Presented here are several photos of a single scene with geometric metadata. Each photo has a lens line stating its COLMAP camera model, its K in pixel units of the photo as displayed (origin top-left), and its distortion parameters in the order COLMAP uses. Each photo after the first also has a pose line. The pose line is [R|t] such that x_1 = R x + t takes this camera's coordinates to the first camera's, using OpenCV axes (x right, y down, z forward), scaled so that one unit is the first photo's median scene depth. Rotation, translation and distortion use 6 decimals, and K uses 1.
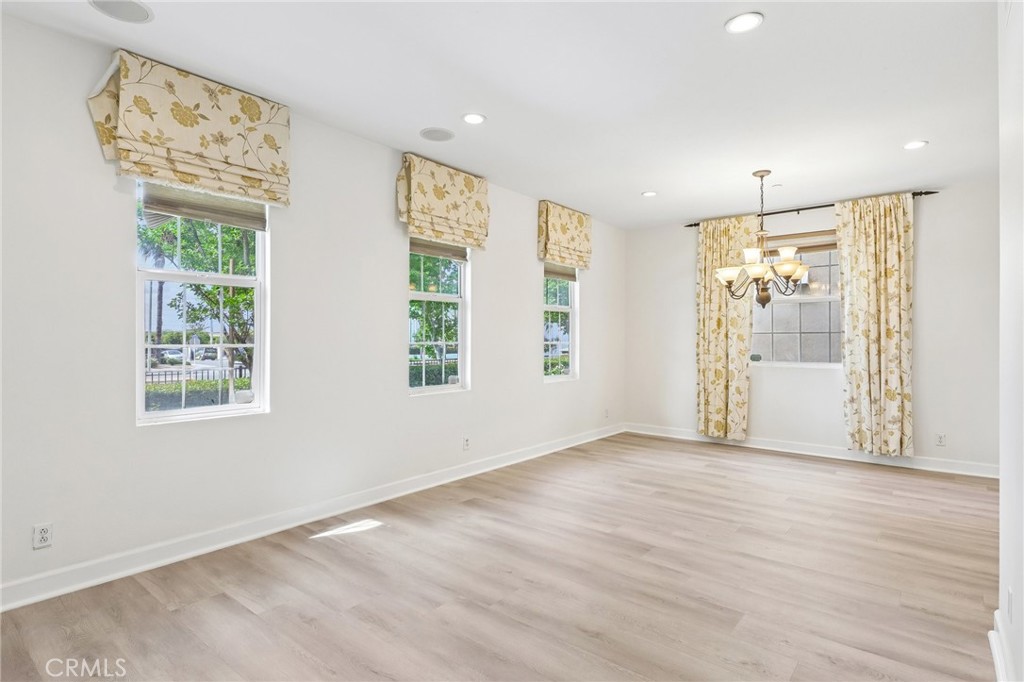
lens RADIAL K [[526.9, 0, 508.4], [0, 526.9, 336.9], [0, 0, 1]] dist [0.016365, -0.012004]
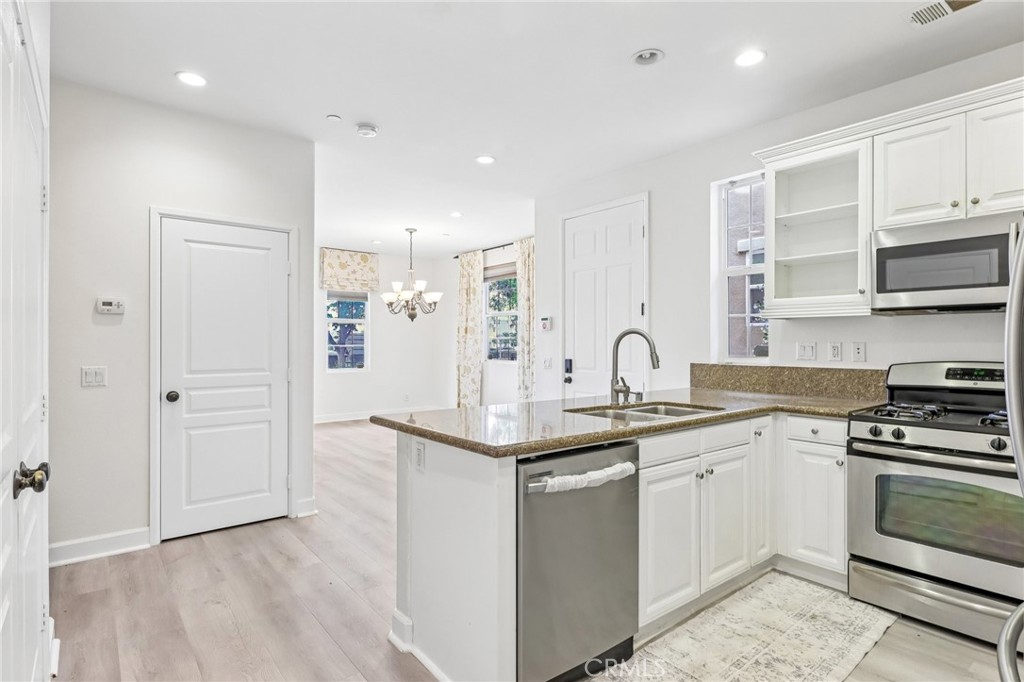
lens RADIAL K [[526.9, 0, 508.4], [0, 526.9, 336.9], [0, 0, 1]] dist [0.016365, -0.012004]
pose [[0.978569, -0.003224, -0.205893, 1.049140], [0.001698, 0.999970, -0.007589, -0.000304], [0.205911, 0.007077, 0.978545, -0.382434]]
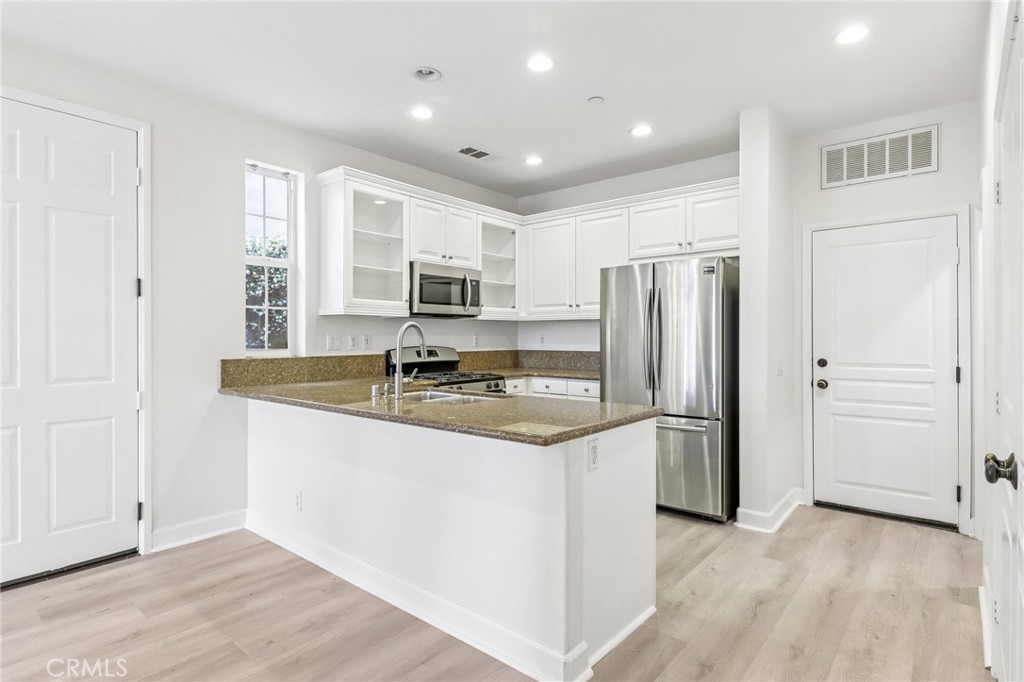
lens RADIAL K [[532.1, 0, 505.6], [0, 532.1, 332.2], [0, 0, 1]] dist [0.014797, -0.011752]
pose [[0.005501, 0.006121, 0.999966, 0.441419], [-0.001717, 0.999980, -0.006112, 0.002444], [-0.999983, -0.001683, 0.005511, 0.115811]]
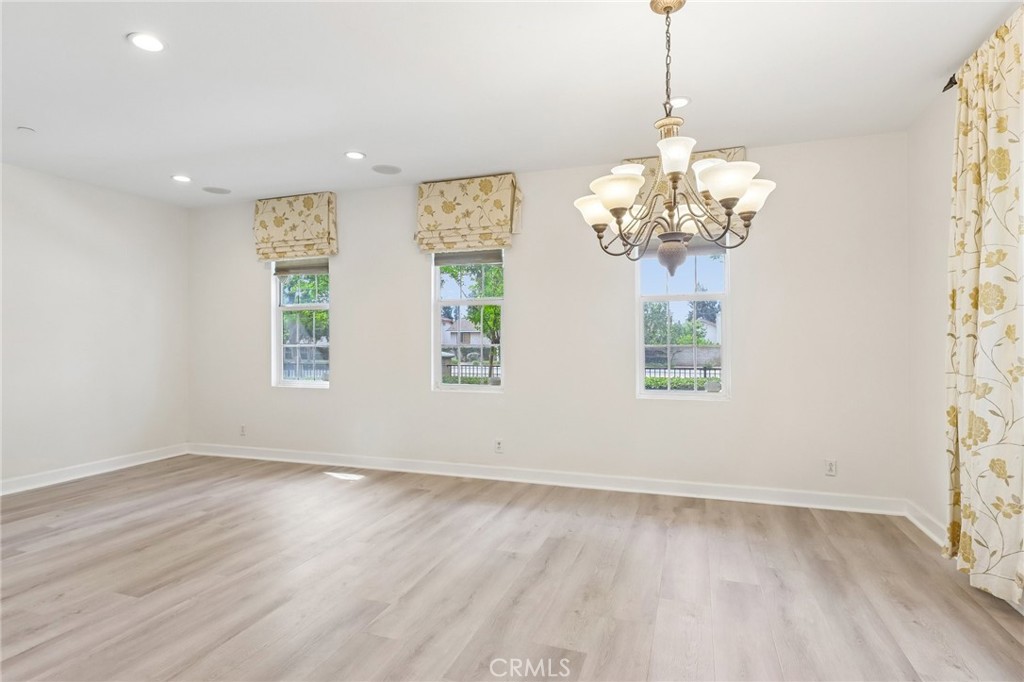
lens RADIAL K [[535.5, 0, 509.4], [0, 535.5, 338.8], [0, 0, 1]] dist [0.013541, -0.012947]
pose [[0.349682, -0.007771, -0.936836, 0.896769], [0.007725, 0.999956, -0.005411, 0.005450], [0.936837, -0.005345, 0.349726, 0.687348]]
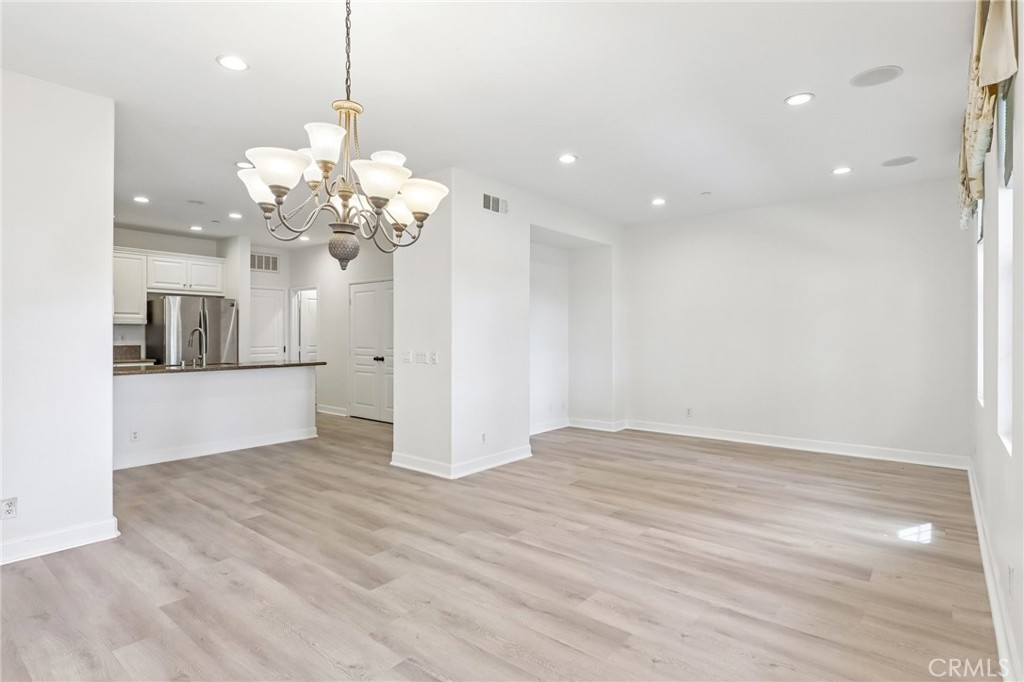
lens RADIAL K [[526.9, 0, 508.4], [0, 526.9, 336.9], [0, 0, 1]] dist [0.016365, -0.012004]
pose [[-0.999994, -0.003011, 0.001707, 0.337389], [-0.003011, 0.999995, 0.000085, 0.005226], [-0.001707, 0.000080, -0.999999, 1.470191]]
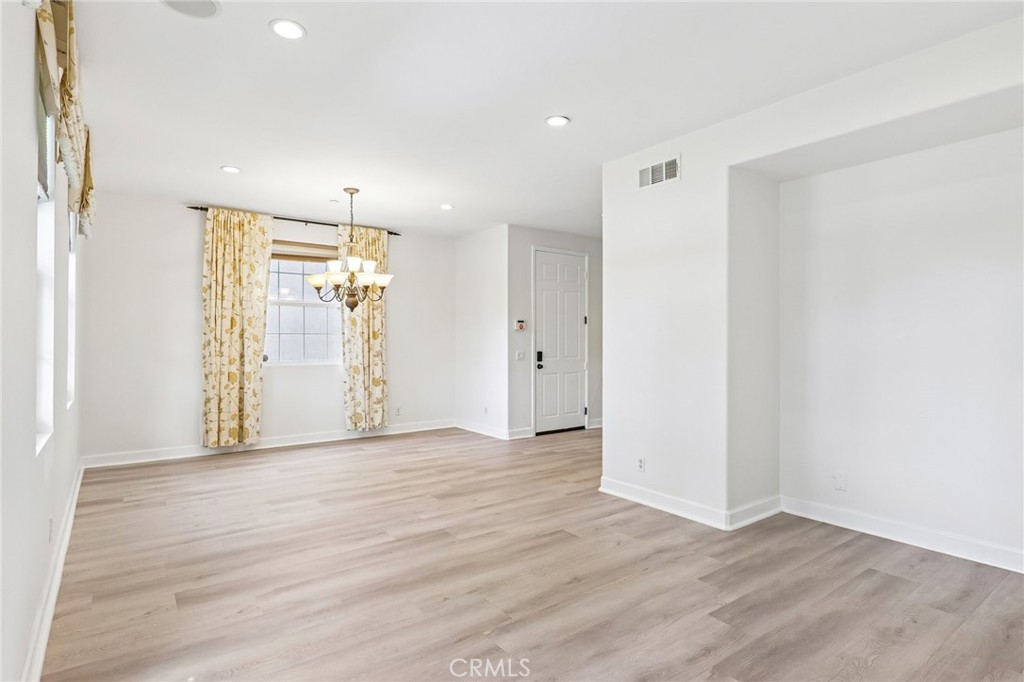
lens RADIAL K [[526.9, 0, 508.4], [0, 526.9, 336.9], [0, 0, 1]] dist [0.016365, -0.012004]
pose [[0.242715, 0.002858, 0.970093, -0.516656], [-0.004043, 0.999990, -0.001935, -0.001033], [-0.970089, -0.003453, 0.242724, 0.411728]]
